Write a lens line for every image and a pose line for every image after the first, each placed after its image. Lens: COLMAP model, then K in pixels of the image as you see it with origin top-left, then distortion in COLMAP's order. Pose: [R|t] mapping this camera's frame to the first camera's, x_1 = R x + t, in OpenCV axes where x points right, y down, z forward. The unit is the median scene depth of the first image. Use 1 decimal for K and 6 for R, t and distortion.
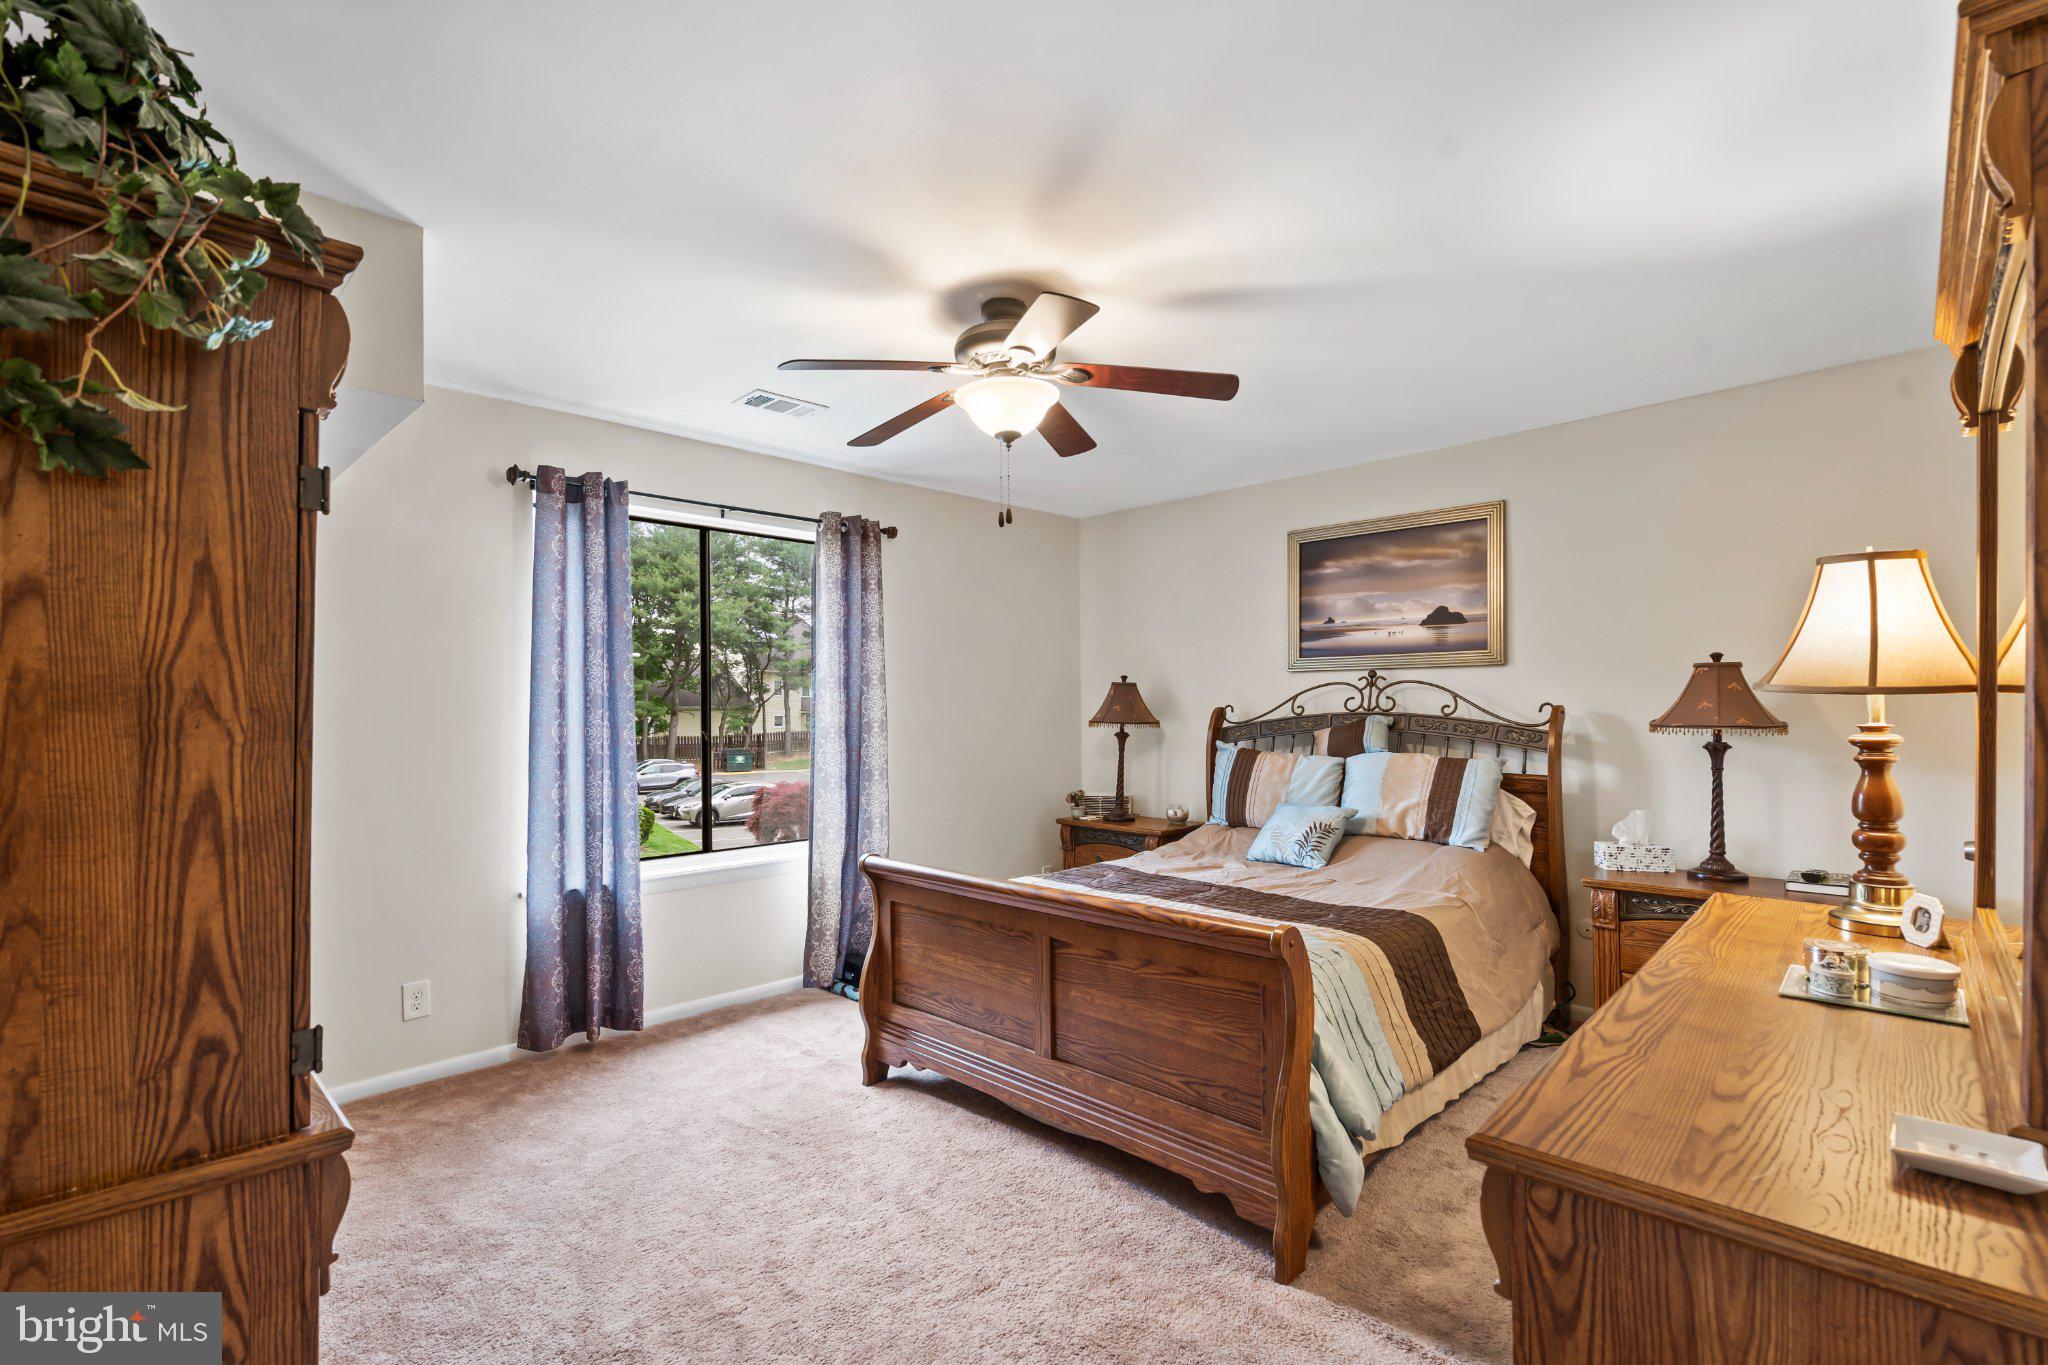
lens RADIAL K [[941.4, 0, 1027.5], [0, 941.4, 681.7], [0, 0, 1]] dist [0.001398, 0.000595]
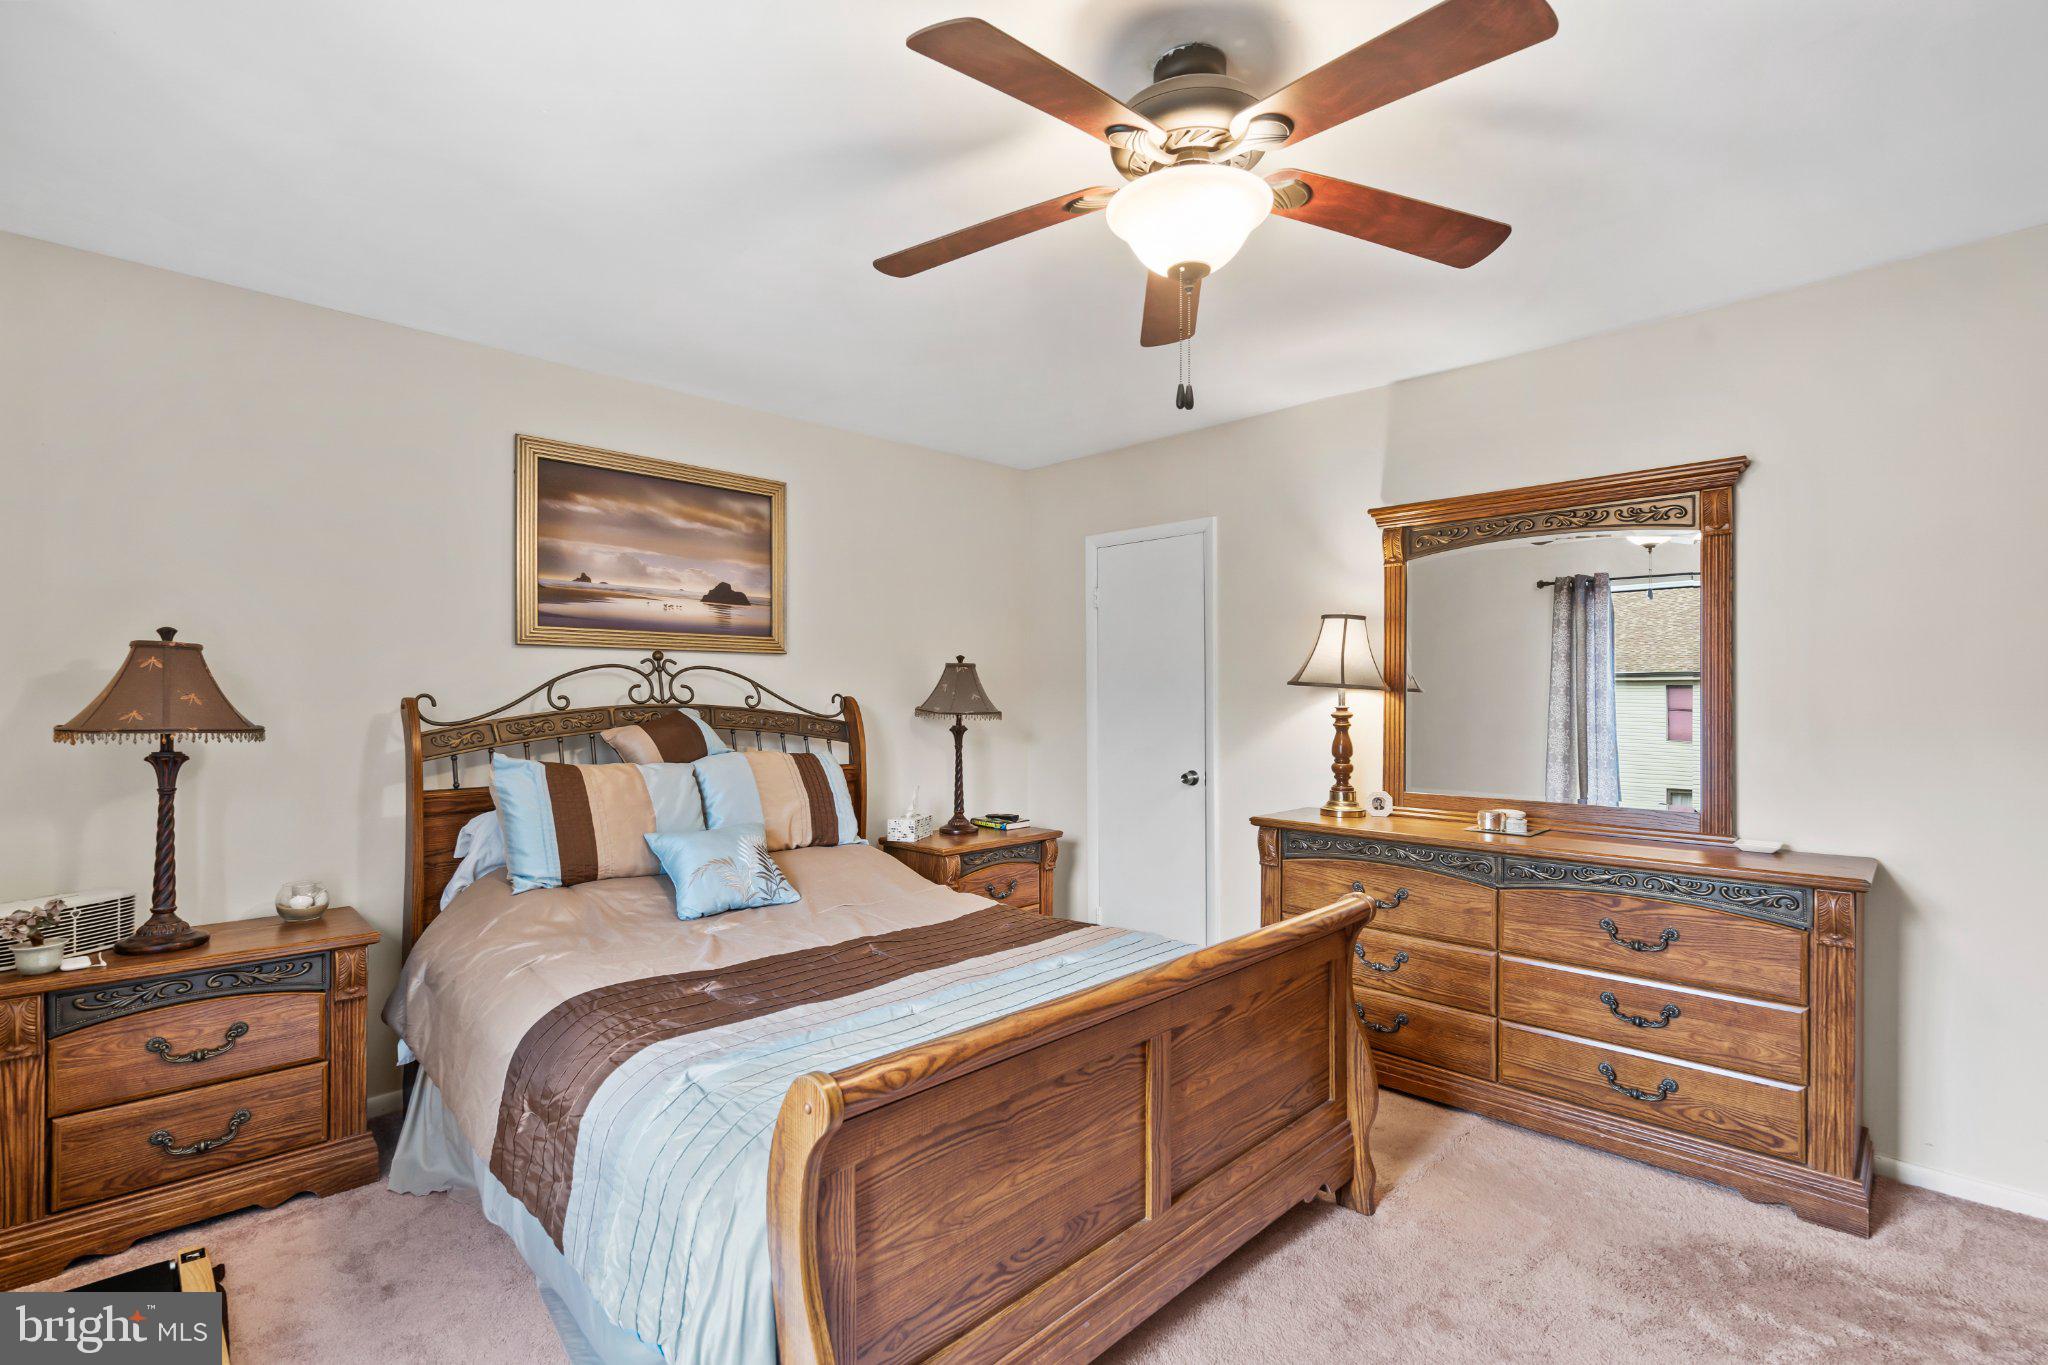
lens RADIAL K [[930.2, 0, 1033.0], [0, 930.2, 692.6], [0, 0, 1]] dist [-0.003701, 0.000364]
pose [[0.010566, 0.008865, 0.999905, -0.413742], [-0.025064, 0.999649, -0.008598, 0.021731], [-0.999630, -0.024971, 0.010784, 0.693912]]
